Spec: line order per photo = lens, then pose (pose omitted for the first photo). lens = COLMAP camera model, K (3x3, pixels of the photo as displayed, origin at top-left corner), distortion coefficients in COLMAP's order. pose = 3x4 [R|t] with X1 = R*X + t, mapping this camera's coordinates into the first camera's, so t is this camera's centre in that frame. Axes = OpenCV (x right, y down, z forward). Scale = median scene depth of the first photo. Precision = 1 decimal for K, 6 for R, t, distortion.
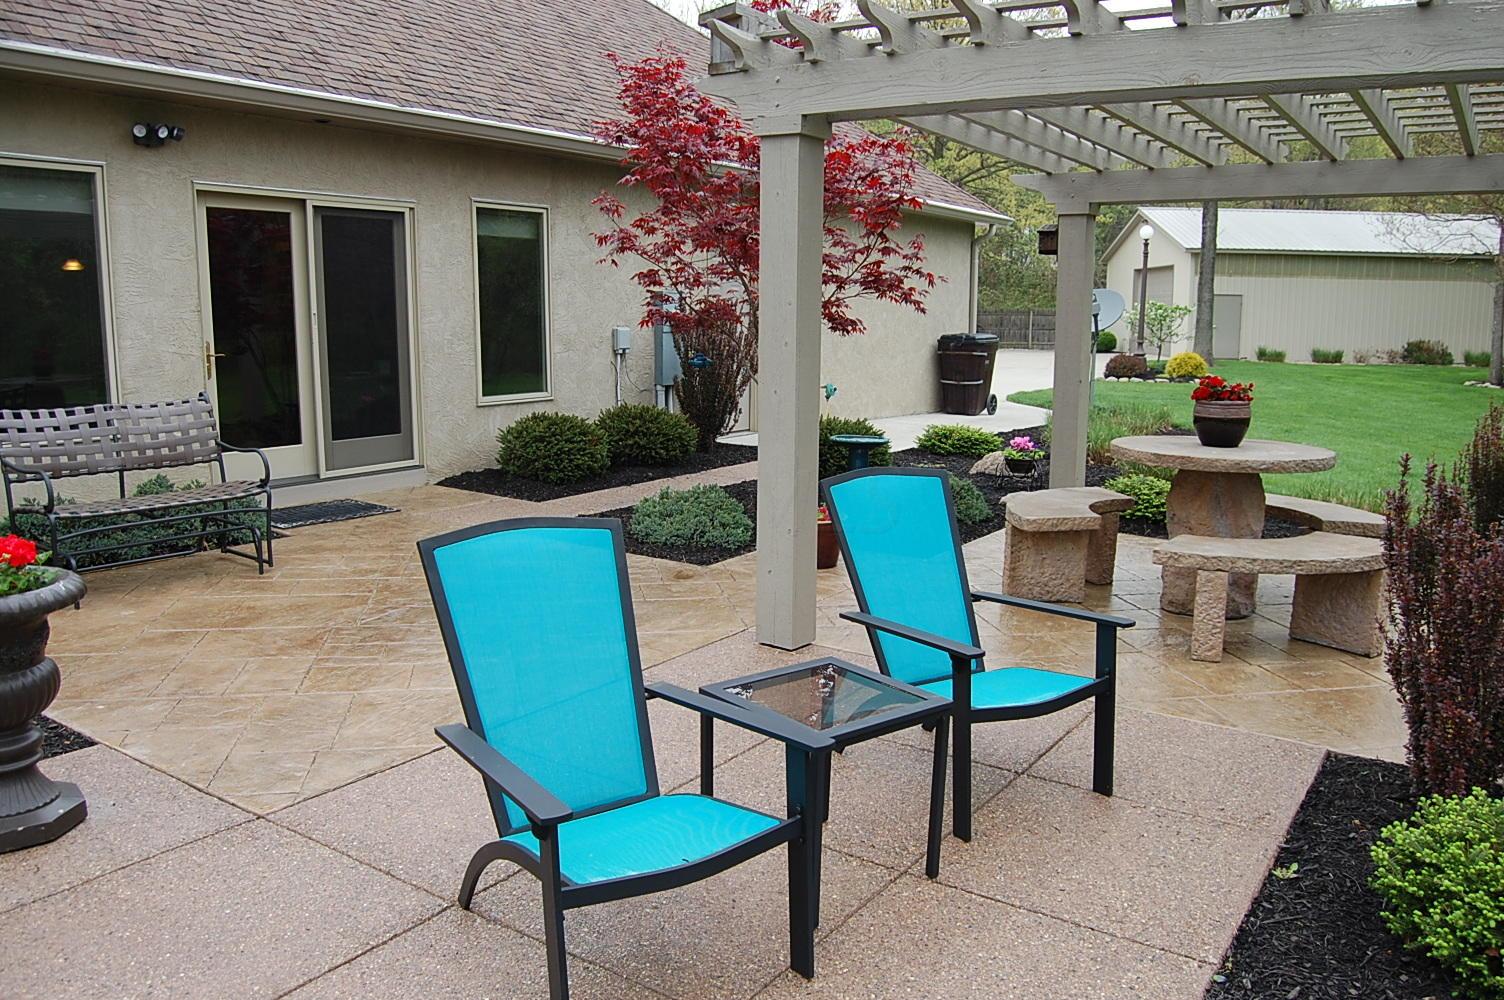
lens RADIAL K [[1174.2, 0, 762.2], [0, 1174.2, 494.6], [0, 0, 1]] dist [-0.089879, 0.034787]
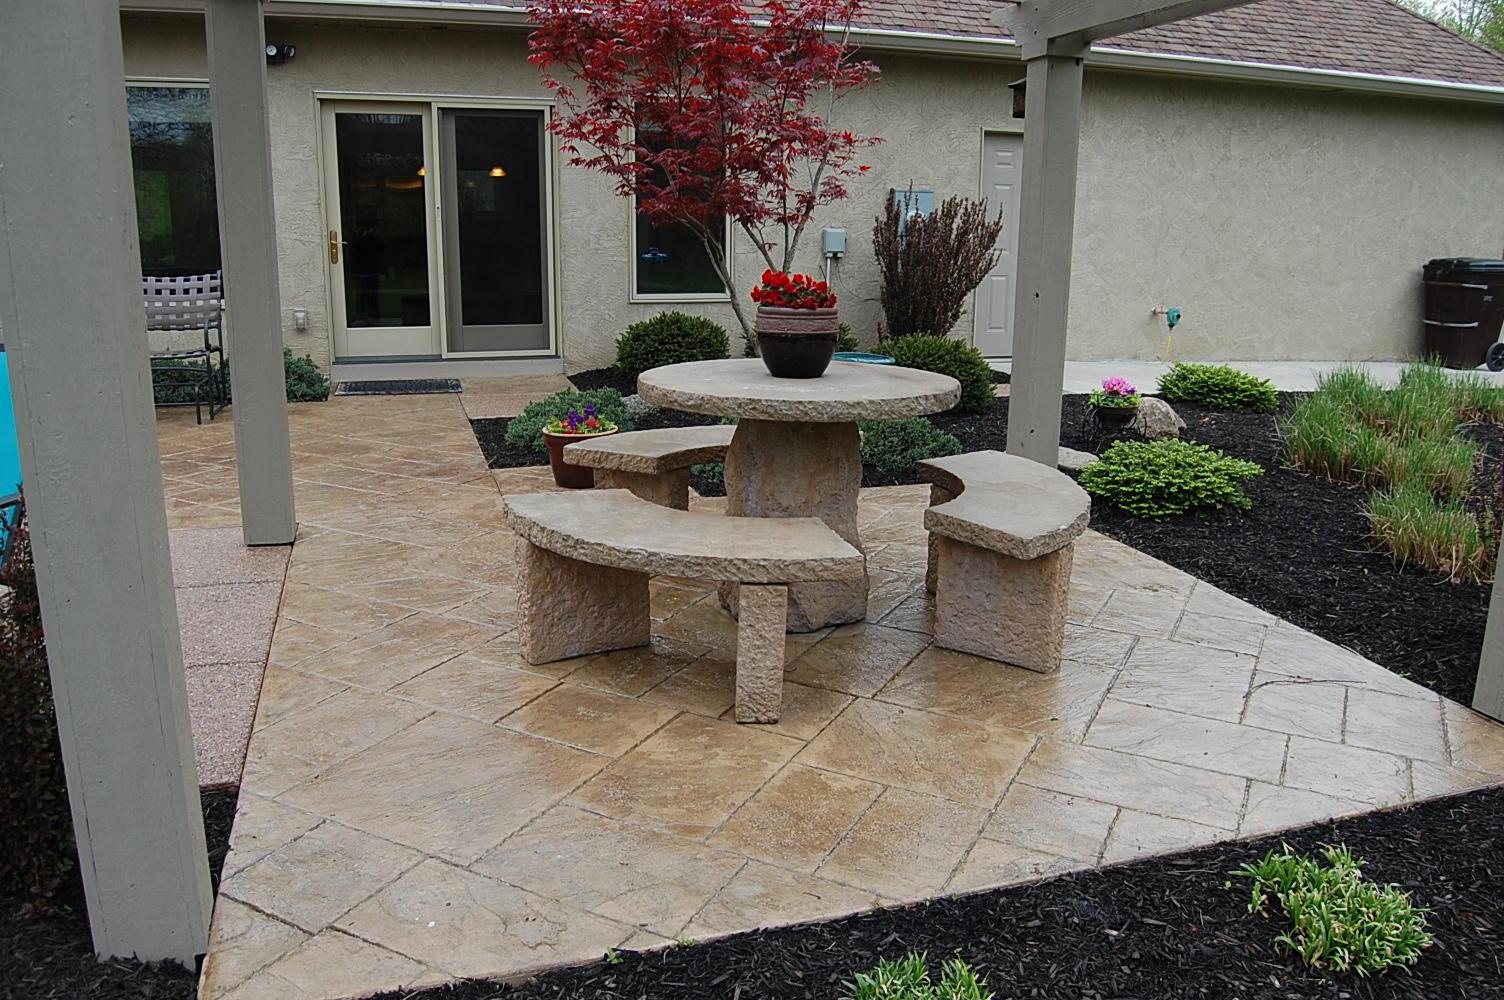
lens RADIAL K [[1174.2, 0, 752.0], [0, 1174.2, 504.3], [0, 0, 1]] dist [-0.089879, 0.034787]
pose [[0.781096, 0.148758, -0.606432, 0.558994], [-0.104902, 0.988666, 0.107404, -0.027354], [0.615536, -0.020277, 0.787848, 0.309388]]
